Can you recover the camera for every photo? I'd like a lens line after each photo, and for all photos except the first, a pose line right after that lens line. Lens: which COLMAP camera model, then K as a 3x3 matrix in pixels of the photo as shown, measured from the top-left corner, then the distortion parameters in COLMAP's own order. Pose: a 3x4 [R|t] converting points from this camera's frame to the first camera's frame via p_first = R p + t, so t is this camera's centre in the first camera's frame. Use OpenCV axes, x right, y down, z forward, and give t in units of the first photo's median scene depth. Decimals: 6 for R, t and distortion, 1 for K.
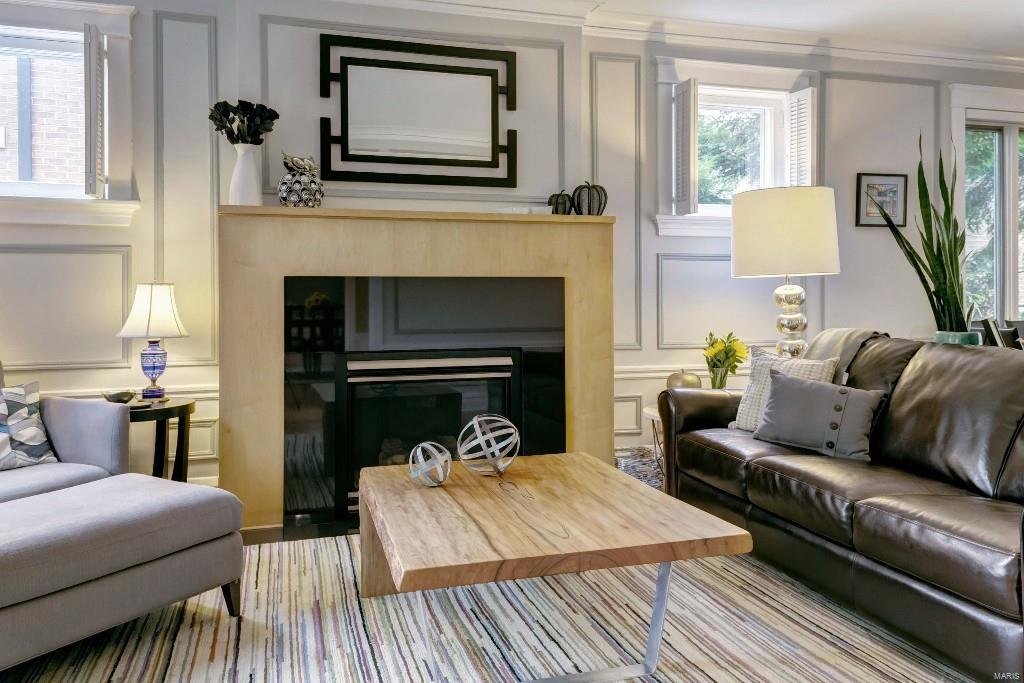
lens RADIAL K [[800.9, 0, 521.8], [0, 800.9, 291.1], [0, 0, 1]] dist [0.055359, 0.000591]
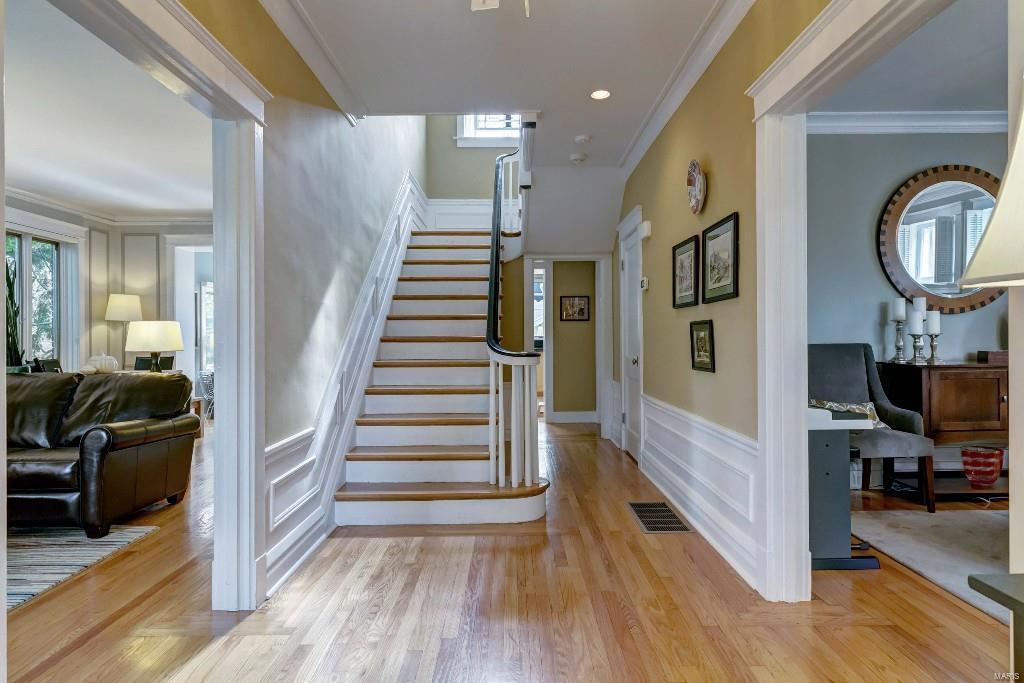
lens RADIAL K [[599.5, 0, 508.1], [0, 599.5, 345.2], [0, 0, 1]] dist [0.019475, -0.000032]
pose [[0.305683, -0.001860, 0.952131, -0.303099], [-0.007808, 0.999960, 0.004460, -0.006169], [-0.952101, -0.008798, 0.305656, -0.309362]]
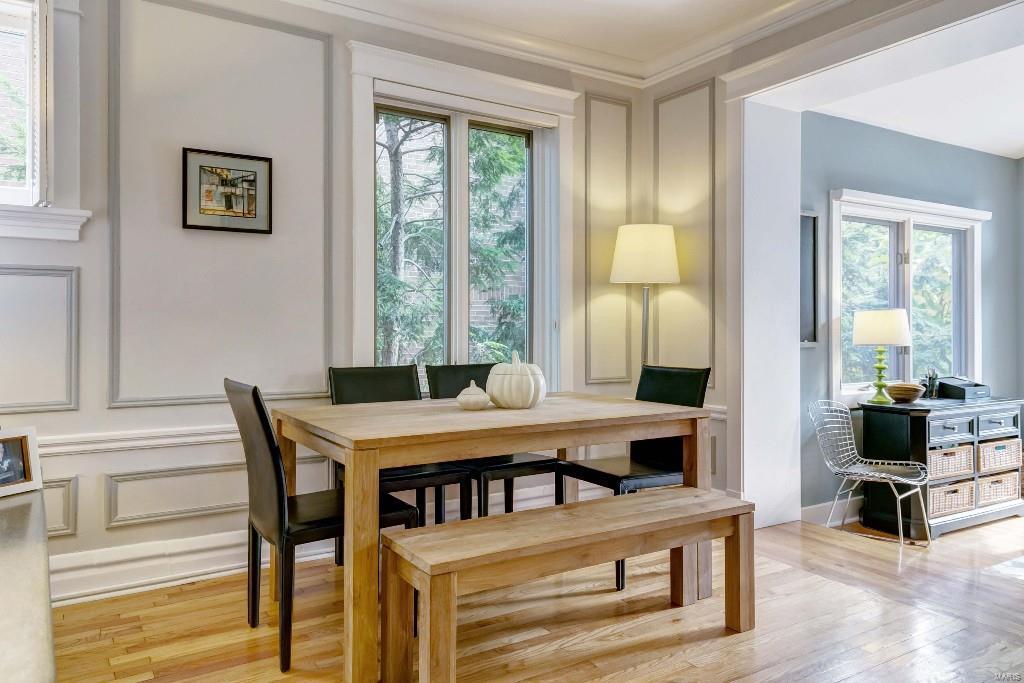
lens RADIAL K [[720.4, 0, 522.7], [0, 720.4, 325.5], [0, 0, 1]] dist [0.012701, 0.007328]
pose [[0.964029, 0.007725, 0.265684, 0.647230], [-0.006860, 0.999968, -0.004185, 0.000474], [-0.265707, 0.002212, 0.964051, 0.435374]]
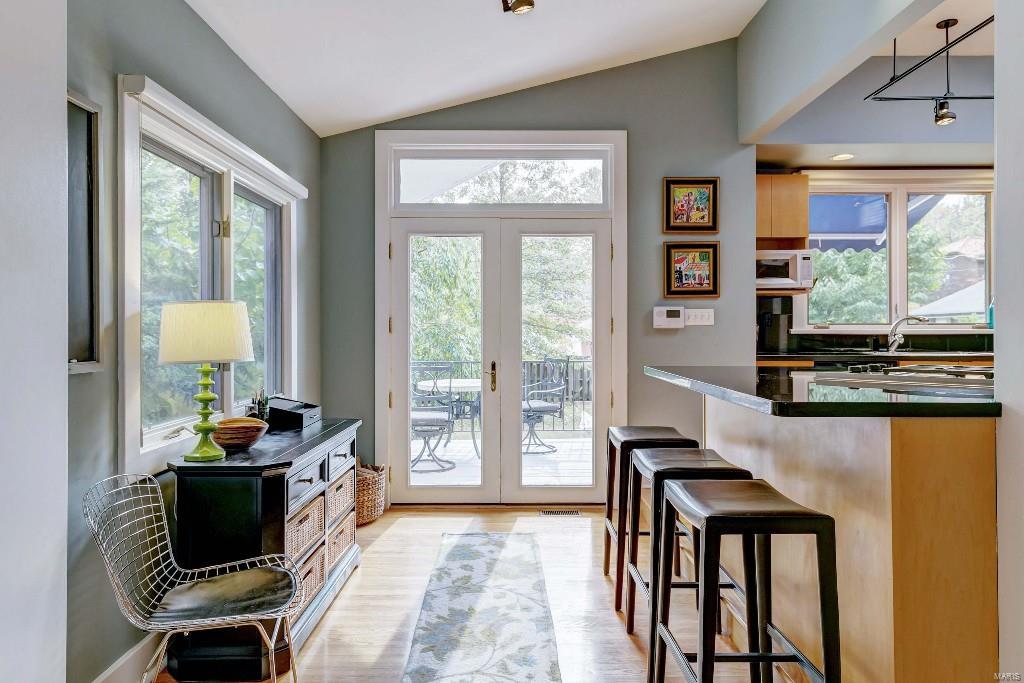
lens RADIAL K [[668.5, 0, 513.3], [0, 668.5, 332.3], [0, 0, 1]] dist [0.008768, 0.002119]
pose [[0.292626, 0.002183, 0.956225, 0.964037], [-0.005023, 0.999987, -0.000746, -0.005812], [-0.956214, -0.004585, 0.292633, 0.907557]]
